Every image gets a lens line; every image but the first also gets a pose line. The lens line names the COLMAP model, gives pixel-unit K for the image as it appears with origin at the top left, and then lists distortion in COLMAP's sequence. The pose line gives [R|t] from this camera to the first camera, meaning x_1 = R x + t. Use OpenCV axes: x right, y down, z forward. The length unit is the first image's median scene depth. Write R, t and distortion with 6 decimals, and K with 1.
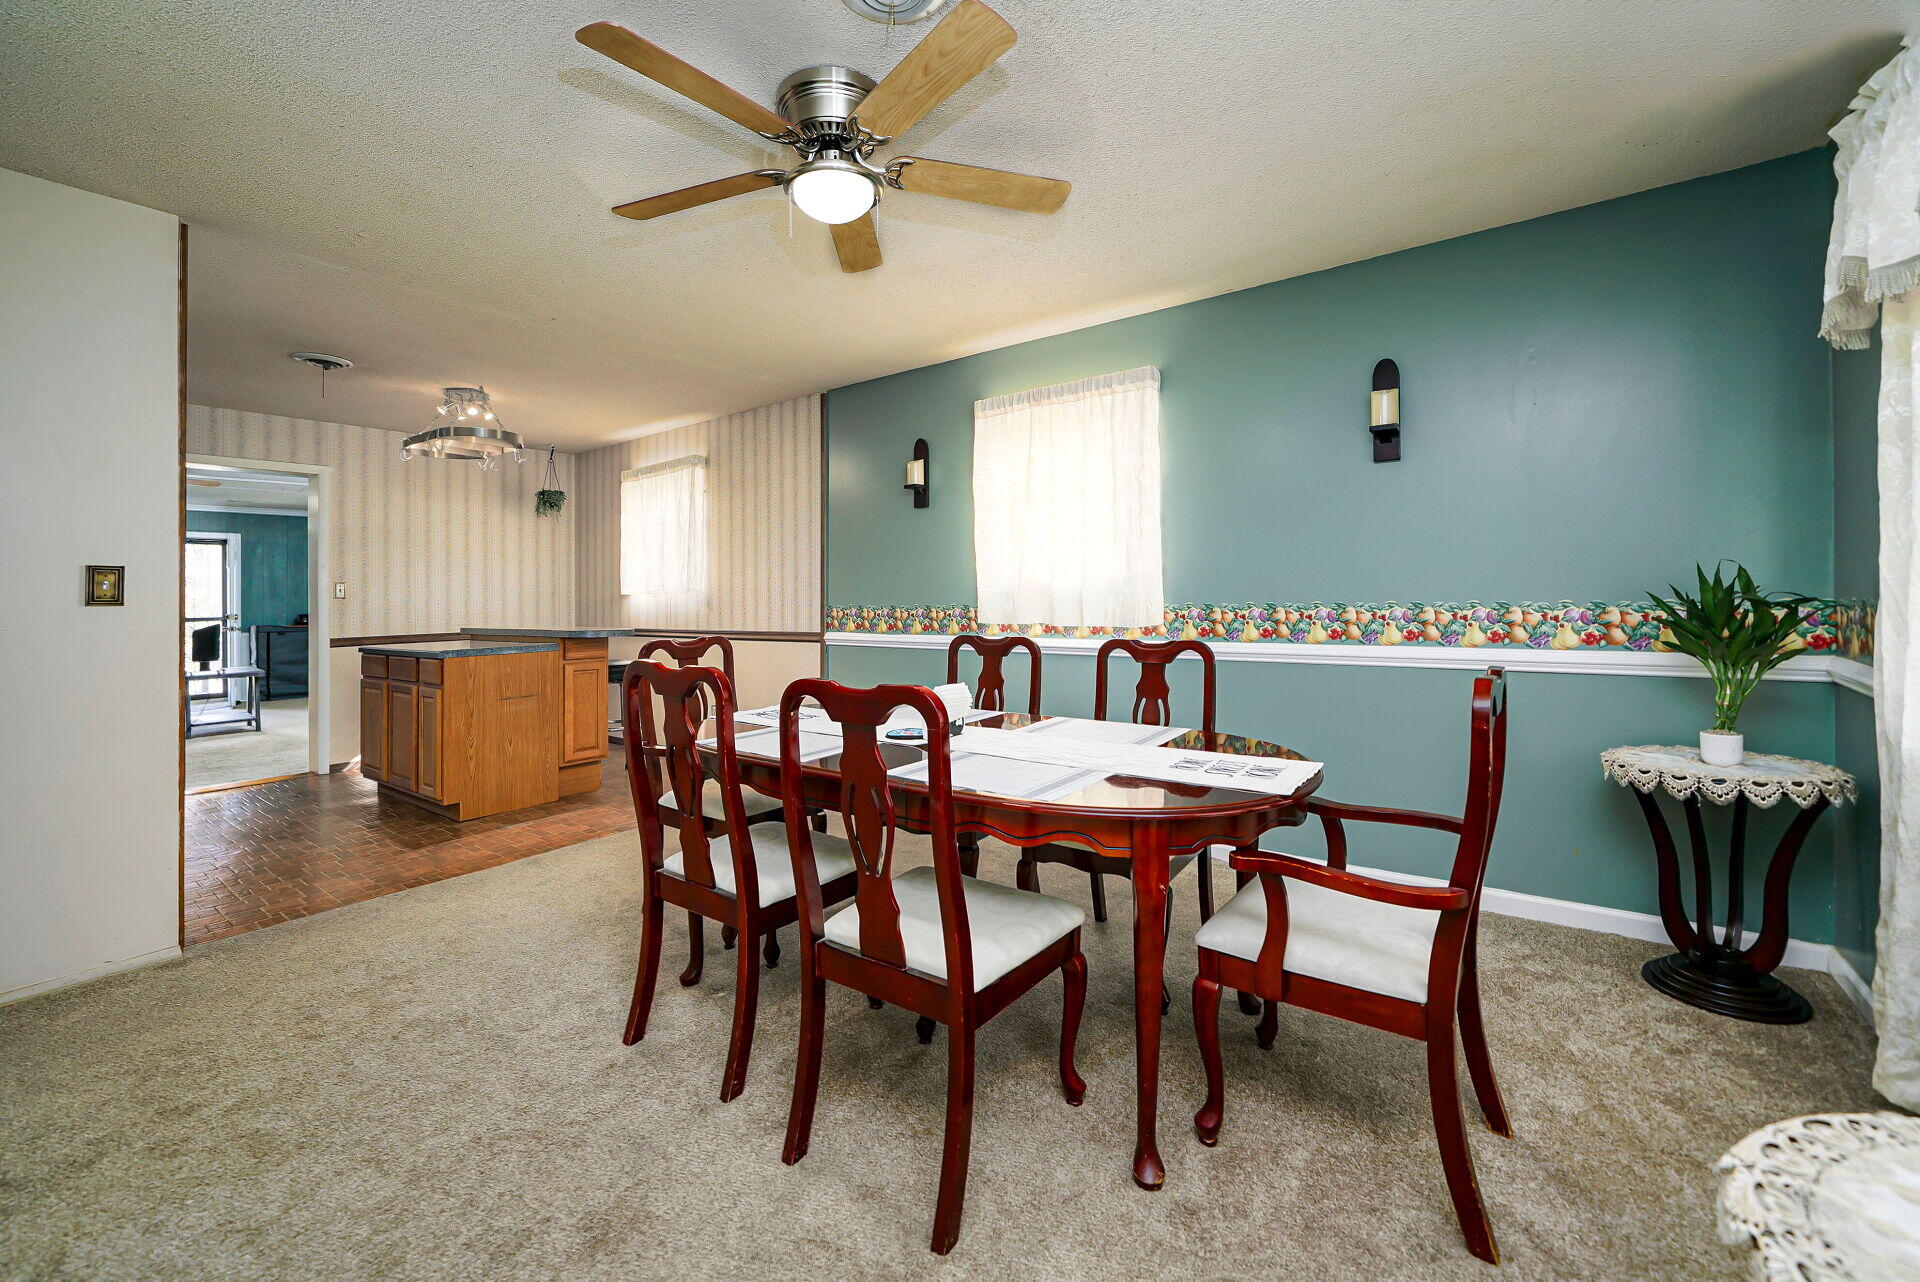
lens RADIAL K [[757.5, 0, 944.0], [0, 757.5, 593.3], [0, 0, 1]] dist [-0.008948, 0.002888]
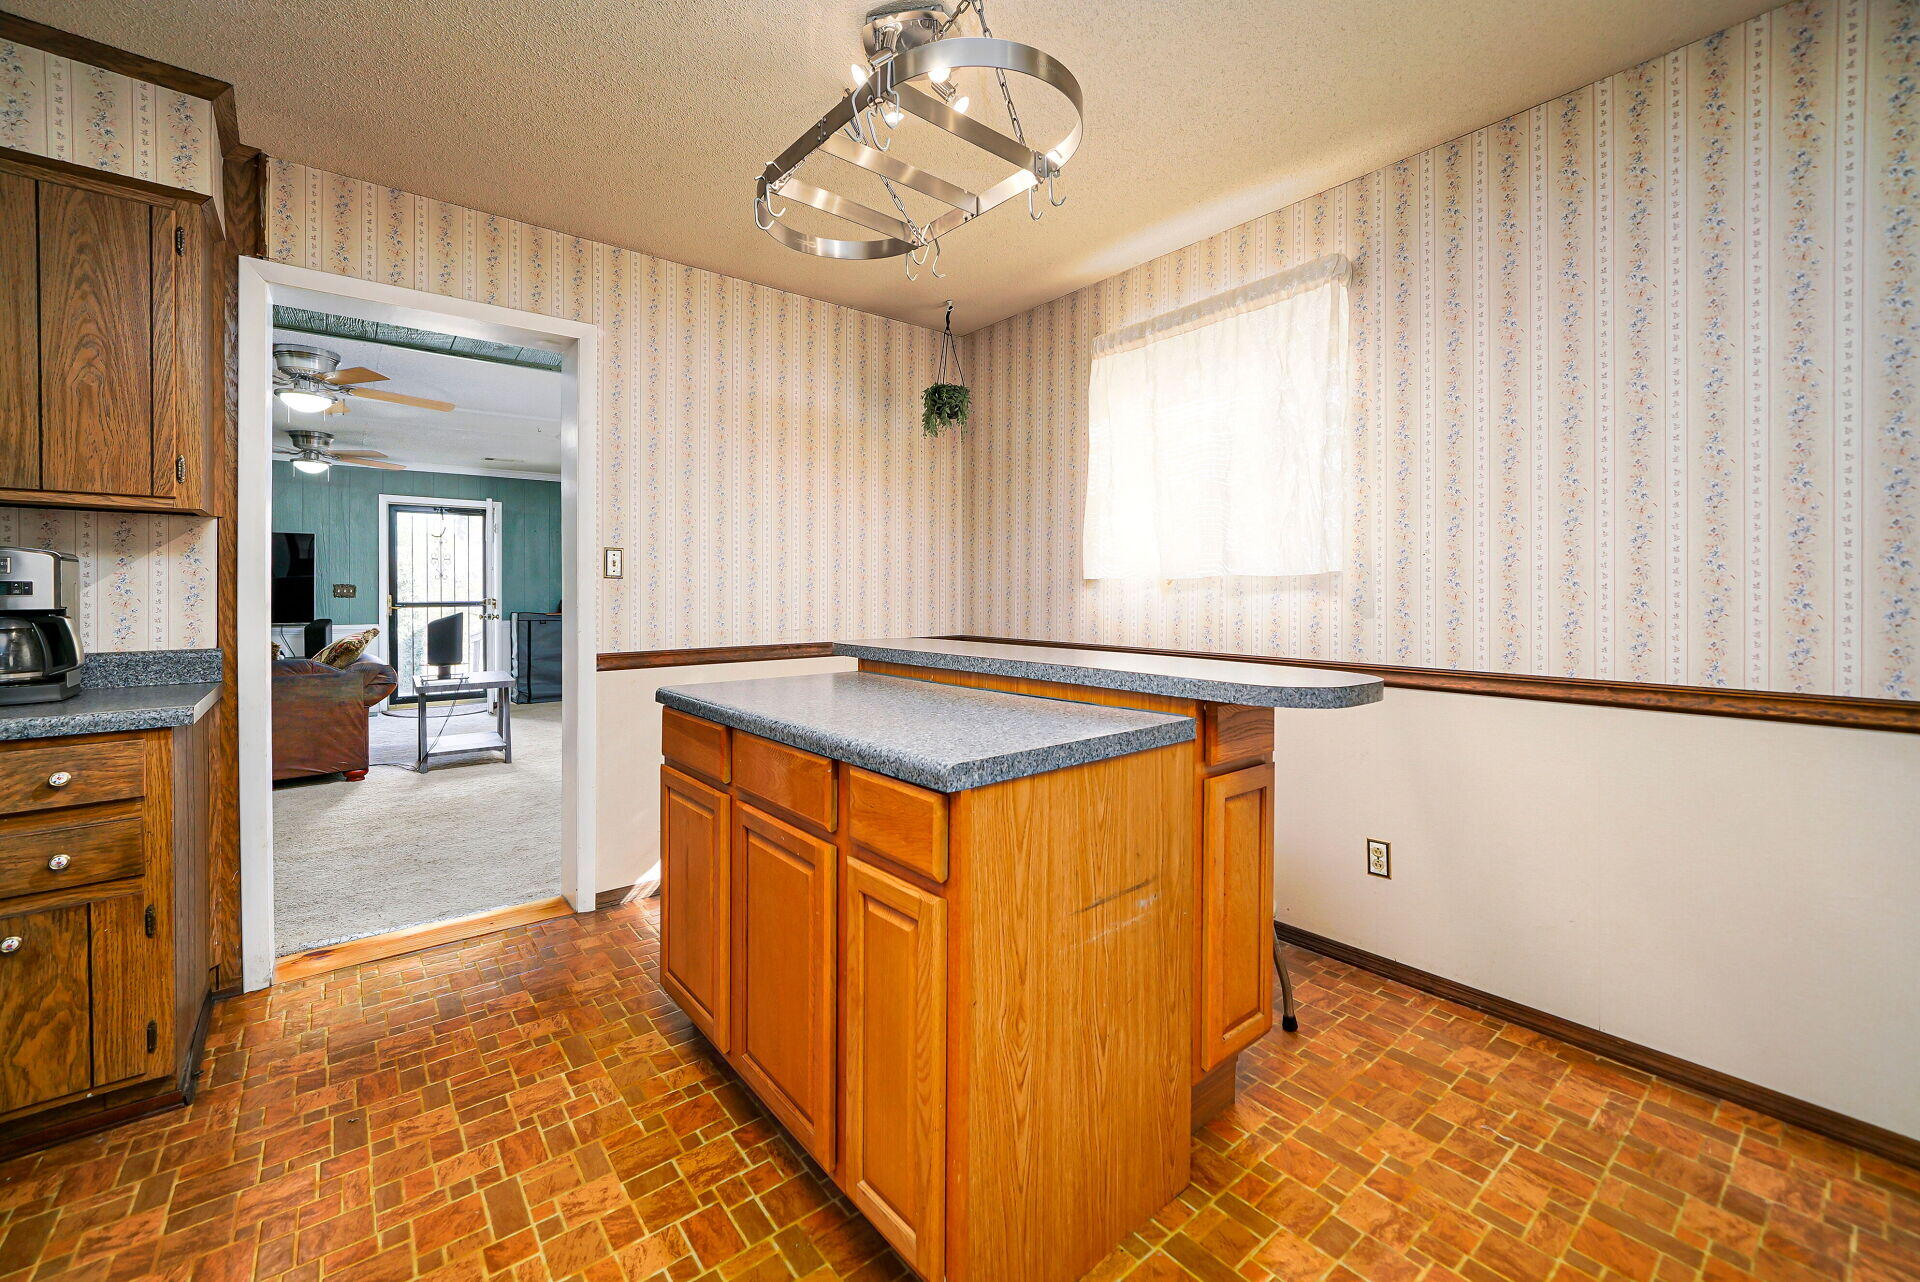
lens RADIAL K [[757.5, 0, 958.9], [0, 757.5, 599.0], [0, 0, 1]] dist [-0.008948, 0.002888]
pose [[0.973256, 0.017986, -0.229019, -0.393618], [-0.013803, 0.999708, 0.019852, 0.006560], [0.229309, -0.016160, 0.973220, 0.478755]]
